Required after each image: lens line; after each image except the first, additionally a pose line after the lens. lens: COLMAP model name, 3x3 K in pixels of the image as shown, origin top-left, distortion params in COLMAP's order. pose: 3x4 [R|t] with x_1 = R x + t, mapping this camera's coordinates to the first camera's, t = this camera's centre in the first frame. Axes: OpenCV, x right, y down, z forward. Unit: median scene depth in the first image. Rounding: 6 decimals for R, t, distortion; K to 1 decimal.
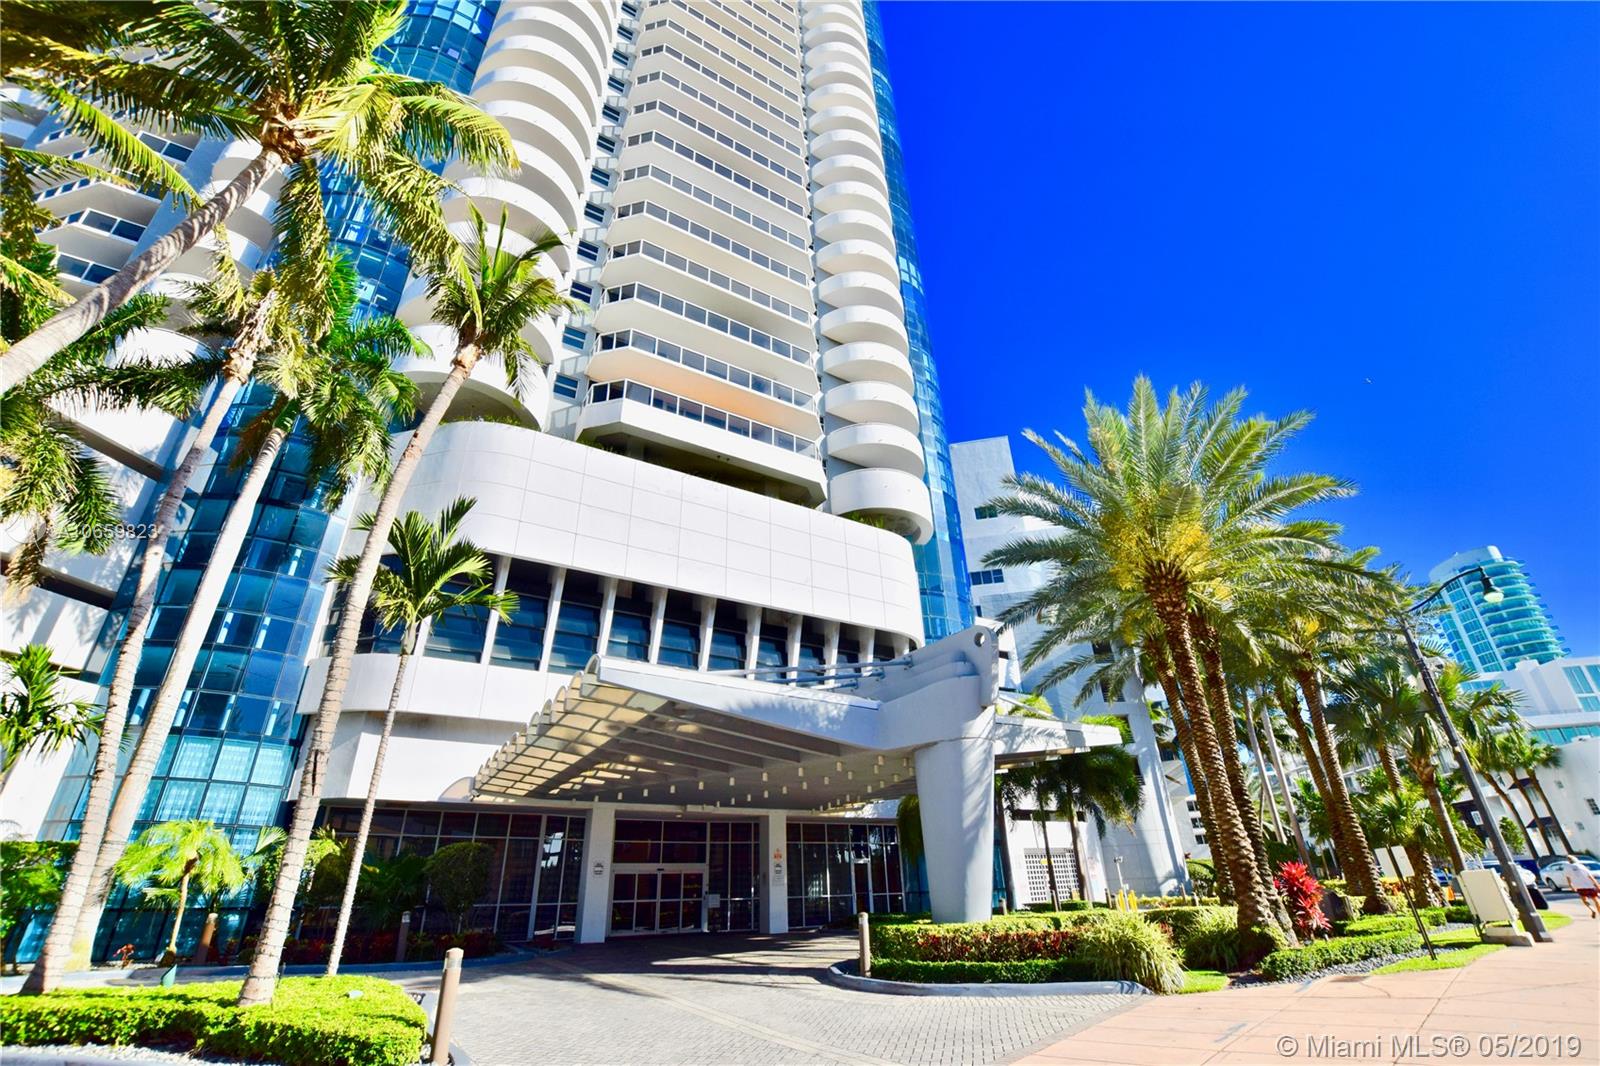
lens RADIAL K [[698.9, 0, 796.4], [0, 698.9, 529.3], [0, 0, 1]] dist [-0.037455, 0.005821]
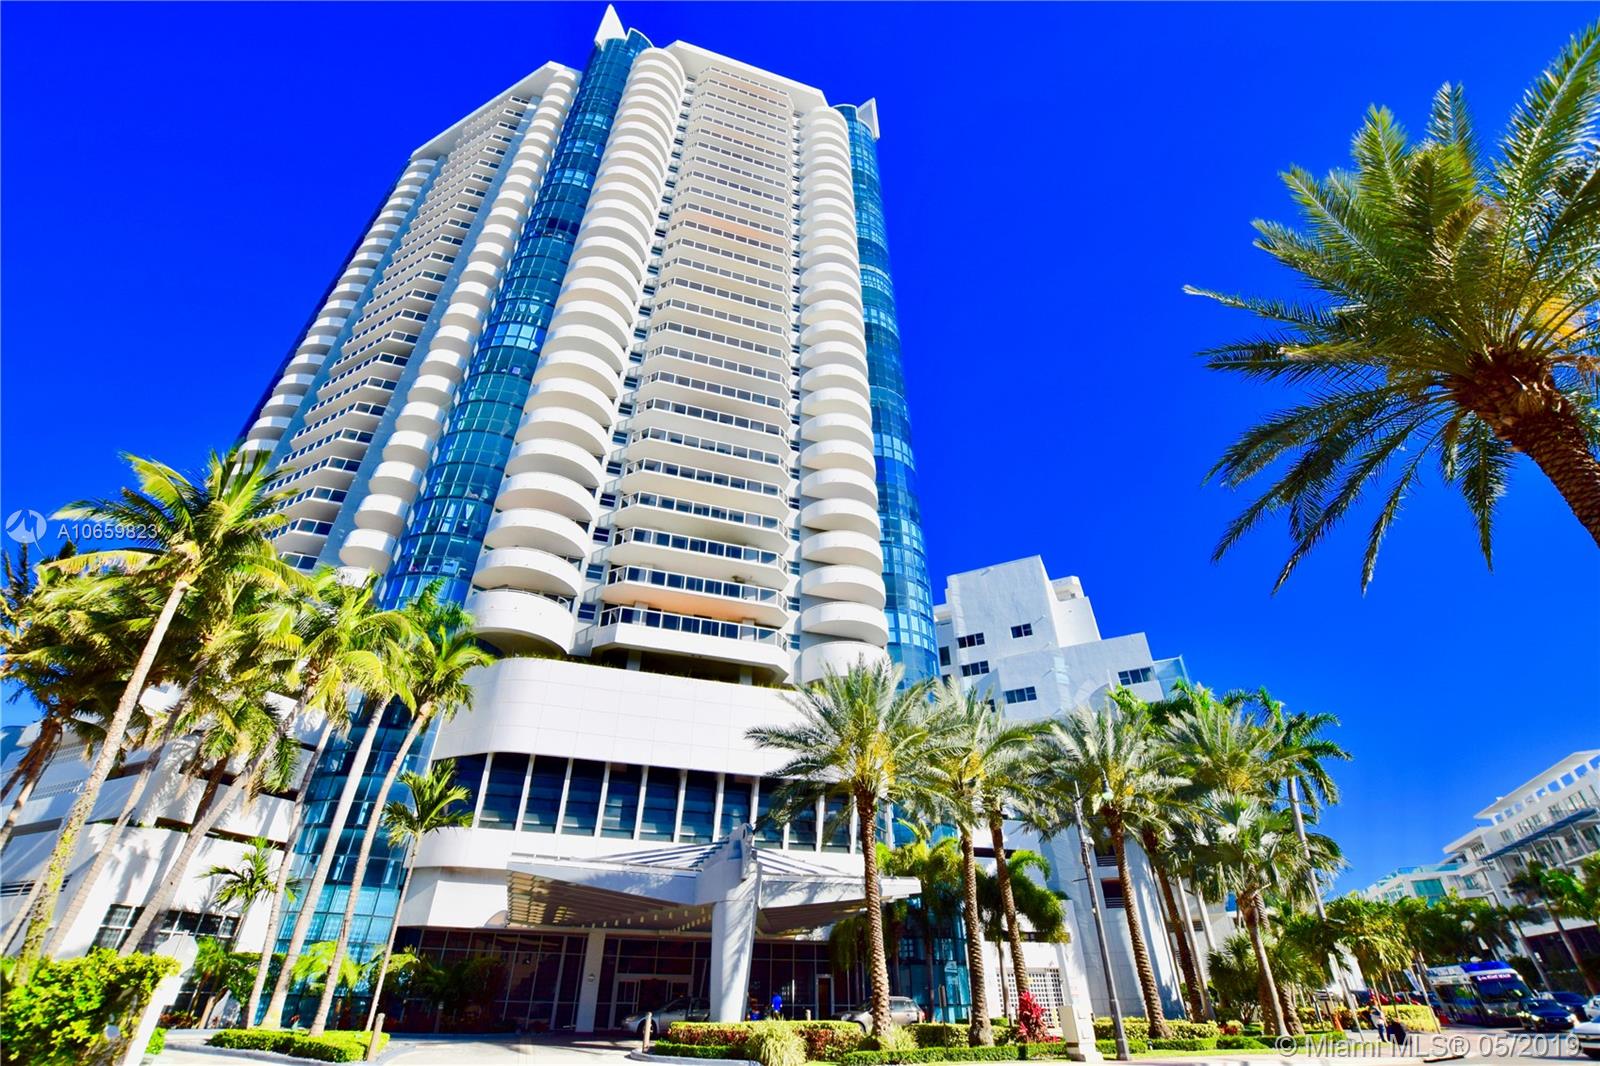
lens RADIAL K [[698.9, 0, 796.4], [0, 698.9, 529.3], [0, 0, 1]] dist [-0.037455, 0.005821]
pose [[0.971612, -0.107742, -0.210620, 0.549756], [0.082147, 0.988531, -0.126724, -0.220070], [0.221858, 0.105825, 0.969319, -0.398396]]
